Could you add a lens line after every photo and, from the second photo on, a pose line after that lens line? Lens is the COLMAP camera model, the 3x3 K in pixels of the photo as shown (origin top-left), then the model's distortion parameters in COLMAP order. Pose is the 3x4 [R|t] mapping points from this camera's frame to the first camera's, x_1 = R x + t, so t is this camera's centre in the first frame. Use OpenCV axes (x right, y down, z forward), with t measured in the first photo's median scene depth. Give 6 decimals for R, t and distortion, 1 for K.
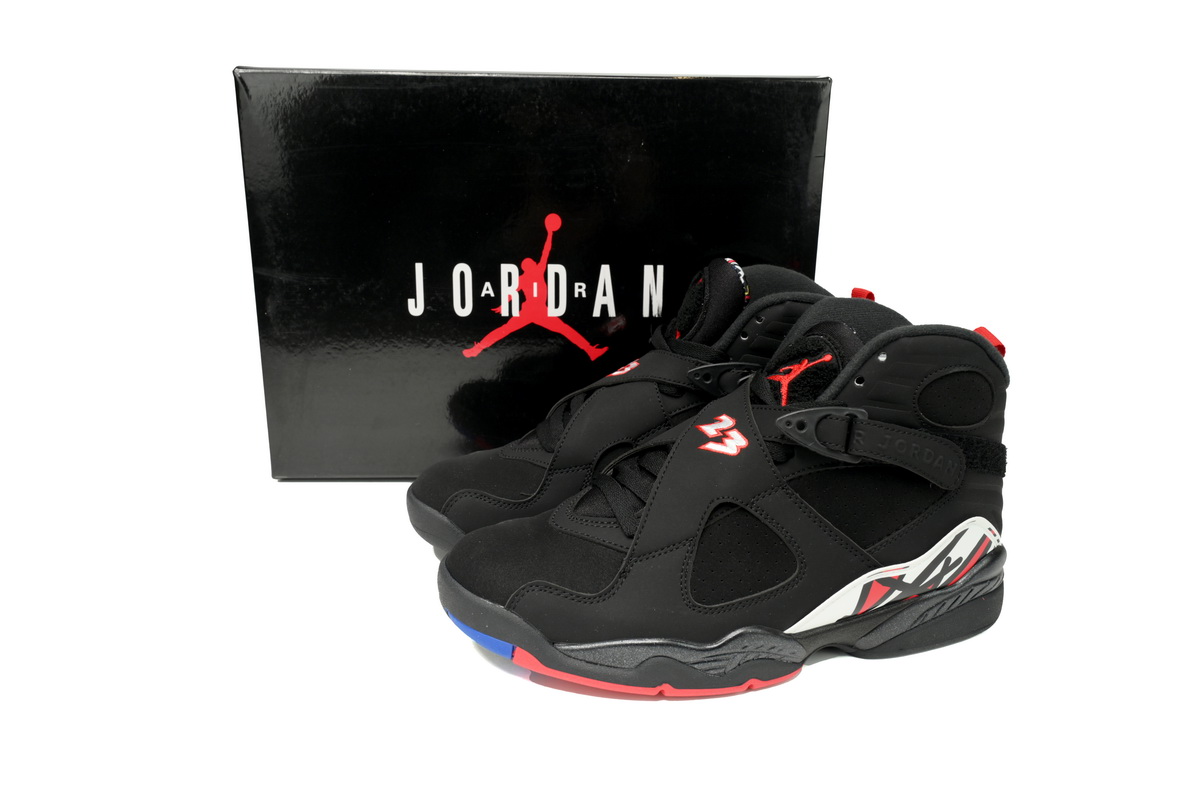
lens RADIAL K [[893.4, 0, 600.0], [0, 893.4, 400.0], [0, 0, 1]] dist [0.003850, 0.001546]
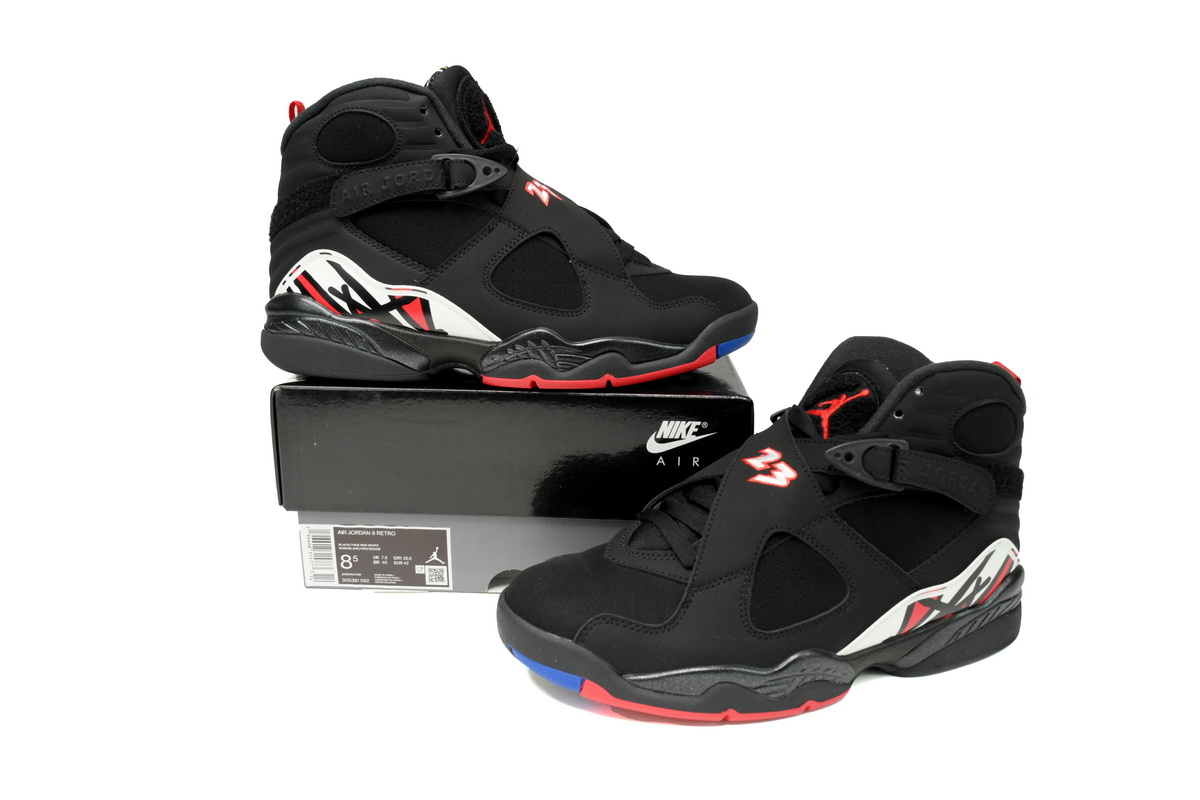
lens RADIAL K [[893.4, 0, 600.0], [0, 893.4, 400.0], [0, 0, 1]] dist [0.003850, 0.001546]
pose [[0.996277, -0.018348, 0.084231, -0.154085], [0.021708, 0.998997, -0.039151, -0.003716], [-0.083428, 0.040834, 0.995677, -0.035235]]
